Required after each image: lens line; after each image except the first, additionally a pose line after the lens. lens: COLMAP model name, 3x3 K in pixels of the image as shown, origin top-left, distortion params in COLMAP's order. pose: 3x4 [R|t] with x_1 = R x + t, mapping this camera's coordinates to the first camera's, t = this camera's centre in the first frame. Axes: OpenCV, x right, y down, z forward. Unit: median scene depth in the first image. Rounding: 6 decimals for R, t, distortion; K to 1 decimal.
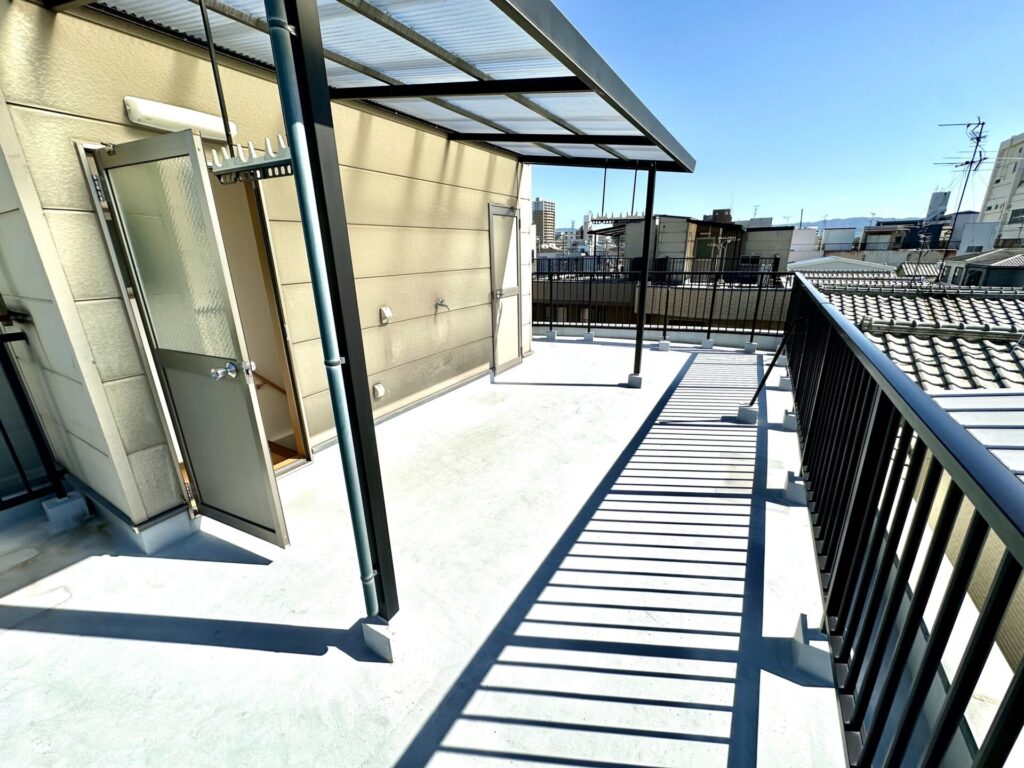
lens RADIAL K [[410.5, 0, 513.8], [0, 410.5, 384.2], [0, 0, 1]] dist [-0.003659, 0.001124]
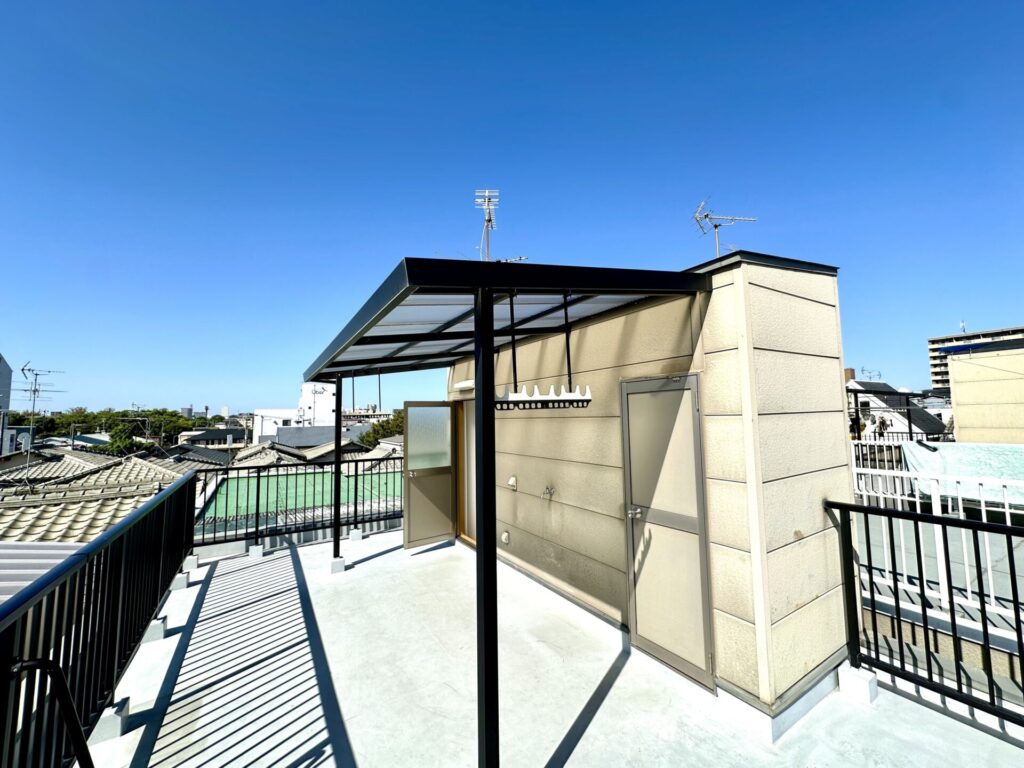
lens RADIAL K [[410.5, 0, 513.8], [0, 410.5, 384.2], [0, 0, 1]] dist [-0.003659, 0.001124]
pose [[-0.464072, -0.042836, -0.884761, 0.874137], [-0.247782, 0.965234, 0.083234, -0.595564], [0.850436, 0.257854, -0.458552, 1.554640]]
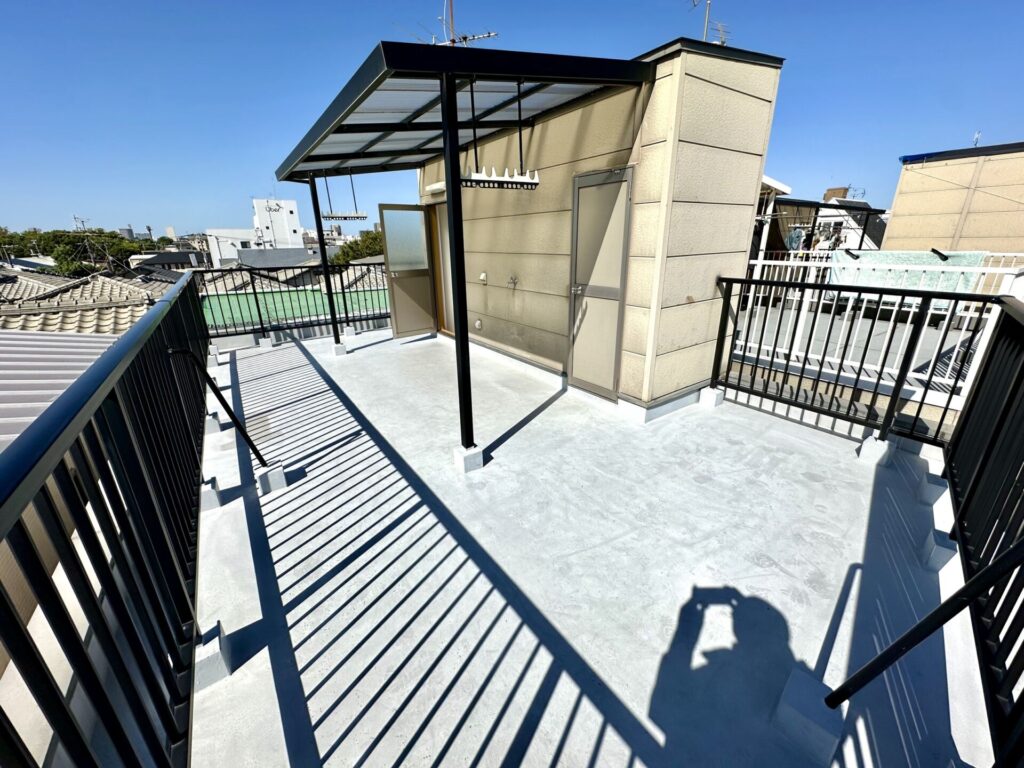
lens RADIAL K [[410.5, 0, 513.8], [0, 410.5, 384.2], [0, 0, 1]] dist [-0.003659, 0.001124]
pose [[-0.415087, 0.324422, -0.849973, 1.083221], [-0.260007, 0.852992, 0.452549, -0.564411], [0.871837, 0.408846, -0.269714, 1.705427]]
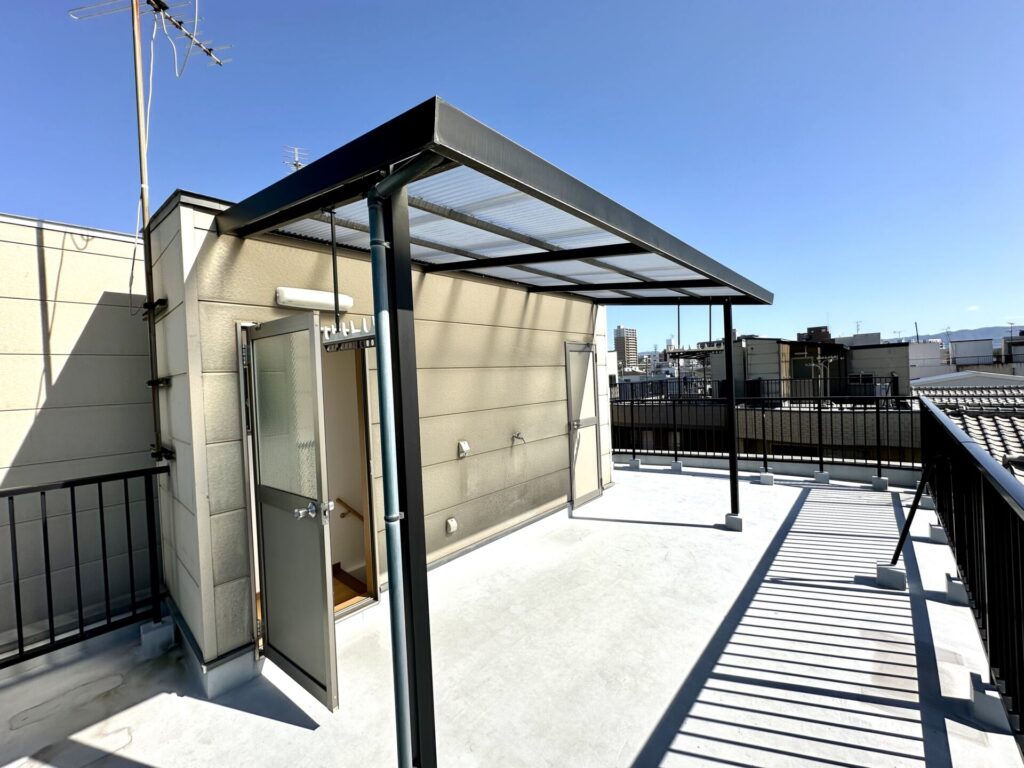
lens RADIAL K [[410.5, 0, 513.8], [0, 410.5, 384.2], [0, 0, 1]] dist [-0.003659, 0.001124]
pose [[0.979712, -0.023422, -0.199036, 0.023390], [-0.035106, 0.957734, -0.285506, -0.034193], [0.197311, 0.286701, 0.937481, 0.006752]]
